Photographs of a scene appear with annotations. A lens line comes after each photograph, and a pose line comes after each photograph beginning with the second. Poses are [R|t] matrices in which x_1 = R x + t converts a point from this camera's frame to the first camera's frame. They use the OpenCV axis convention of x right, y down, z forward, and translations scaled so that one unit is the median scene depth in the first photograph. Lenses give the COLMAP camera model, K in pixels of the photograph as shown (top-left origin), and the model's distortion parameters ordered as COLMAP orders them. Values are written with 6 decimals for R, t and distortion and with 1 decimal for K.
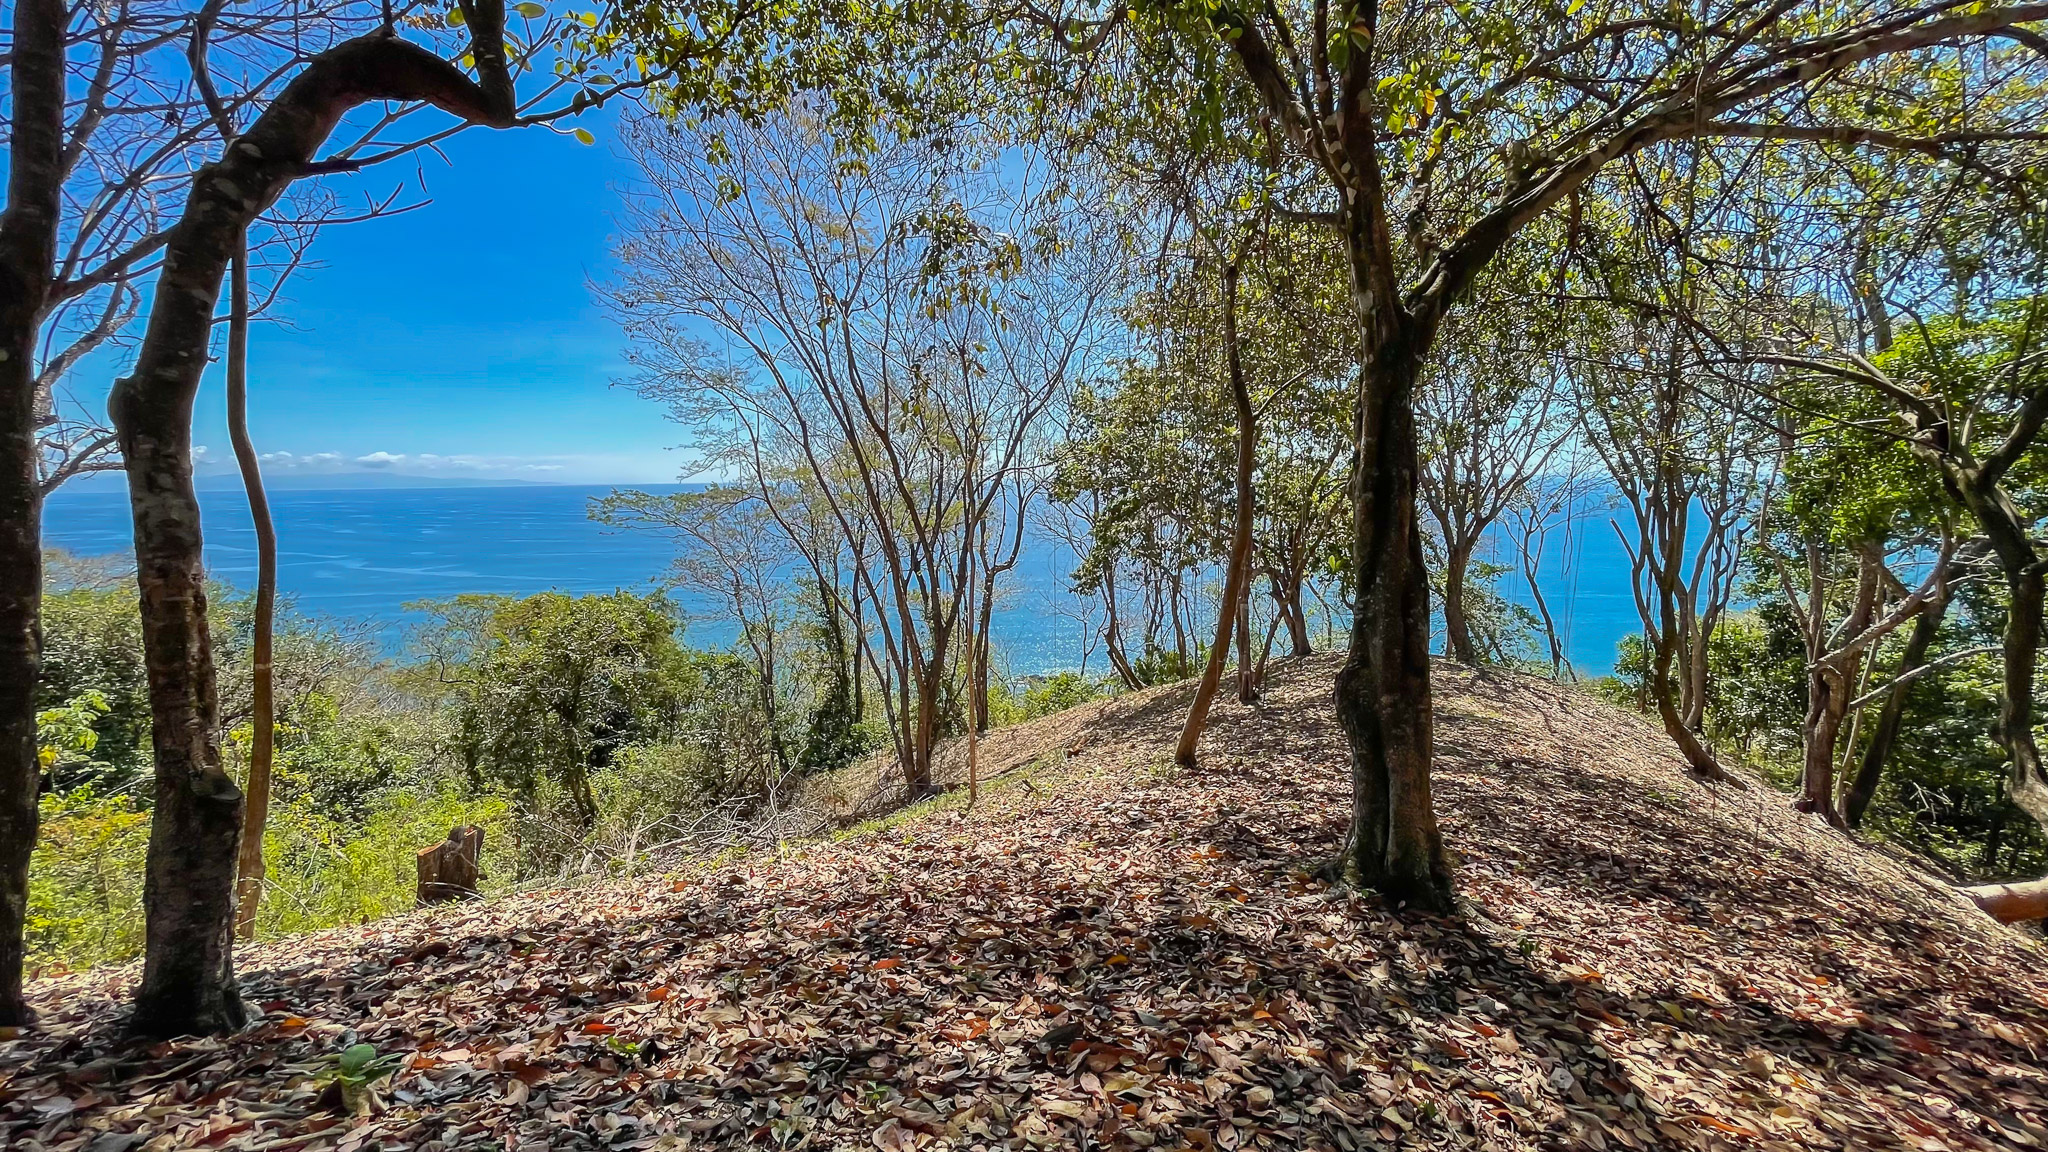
lens RADIAL K [[864.0, 0, 1006.0], [0, 864.0, 585.1], [0, 0, 1]] dist [-0.003572, -0.000791]
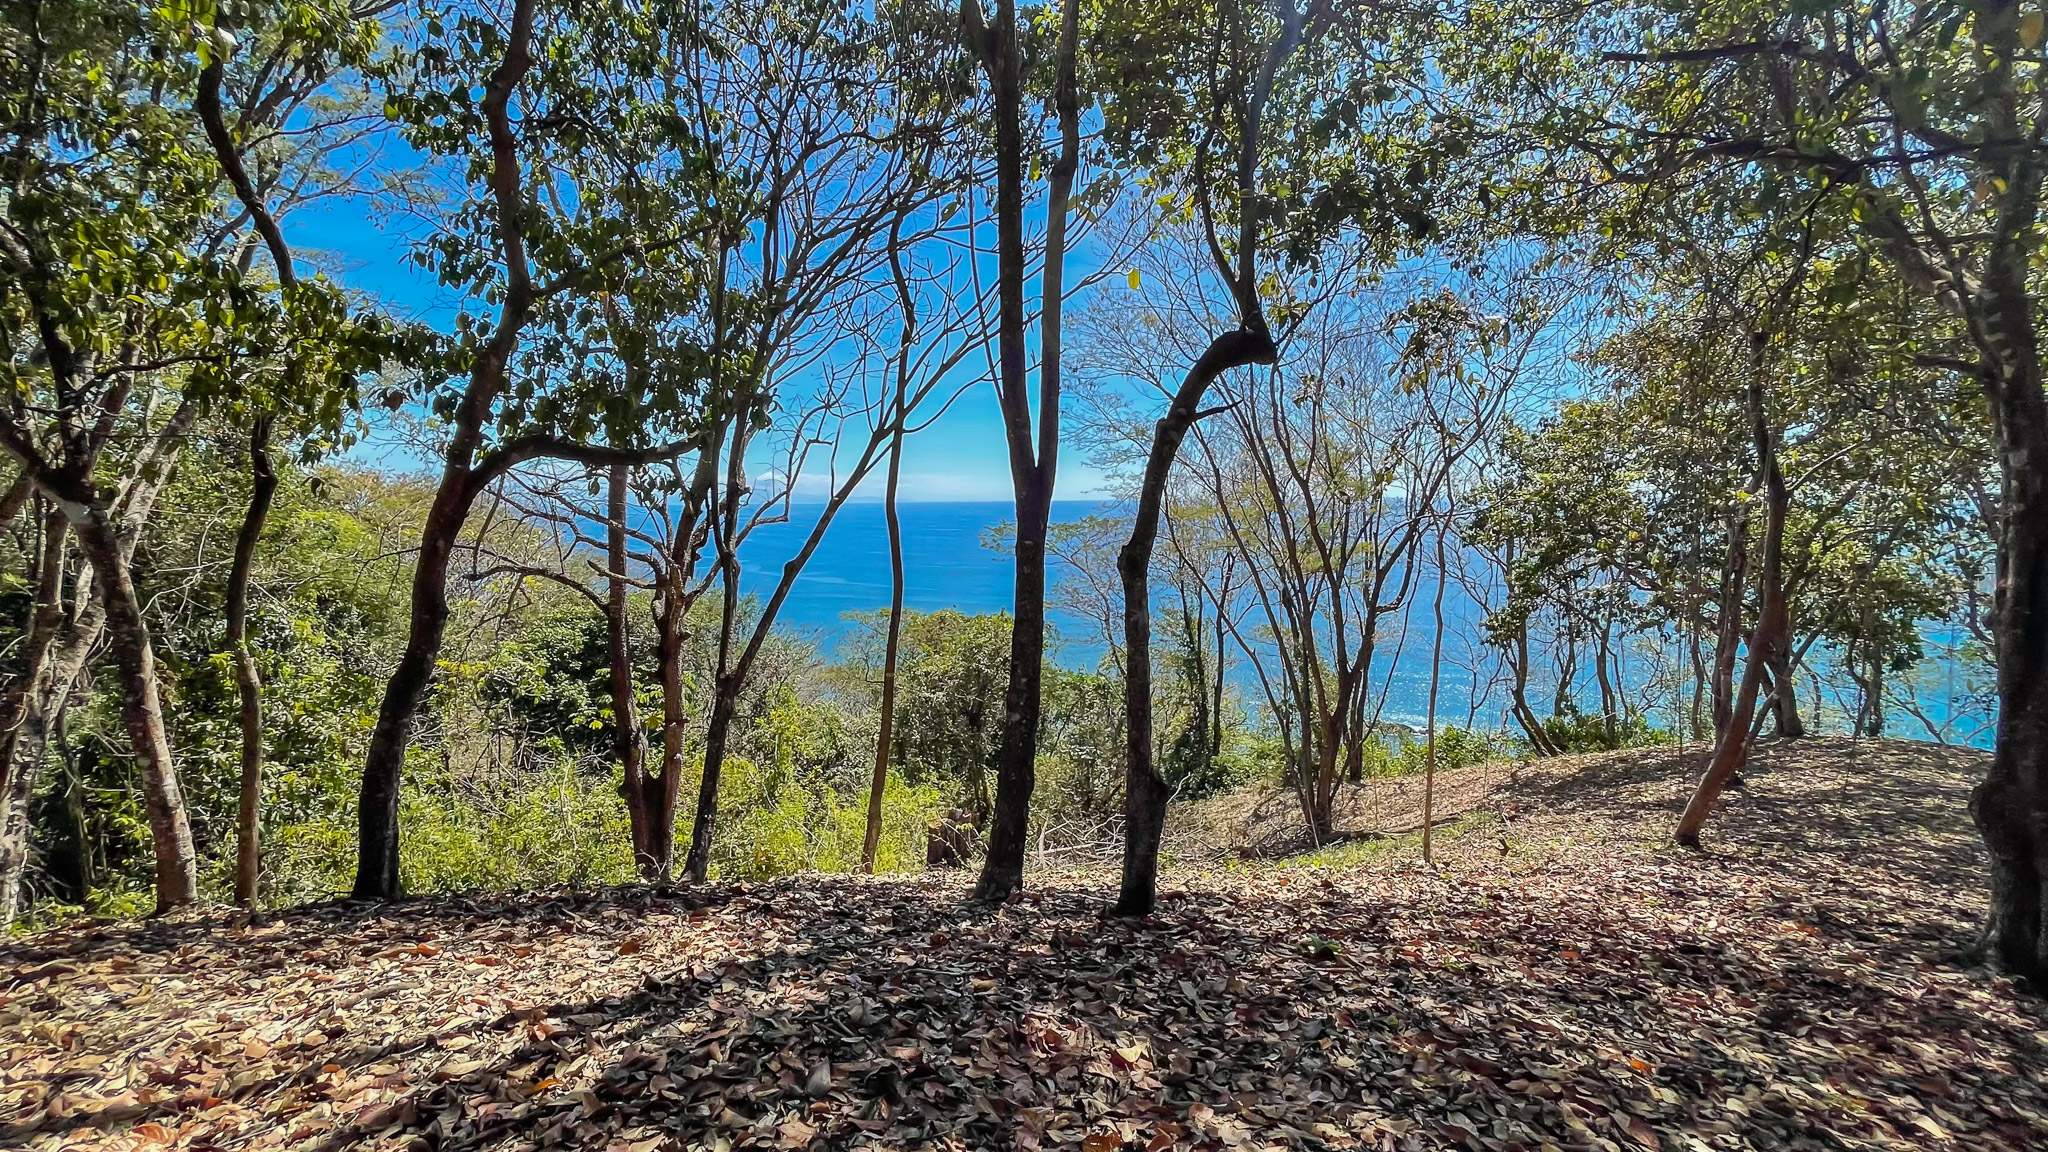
lens RADIAL K [[864.0, 0, 1031.4], [0, 864.0, 589.3], [0, 0, 1]] dist [-0.003572, -0.000791]
pose [[0.927252, 0.041115, -0.372173, -0.085567], [-0.052144, 0.998447, -0.019613, -0.016253], [0.370789, 0.037593, 0.927956, -0.124172]]
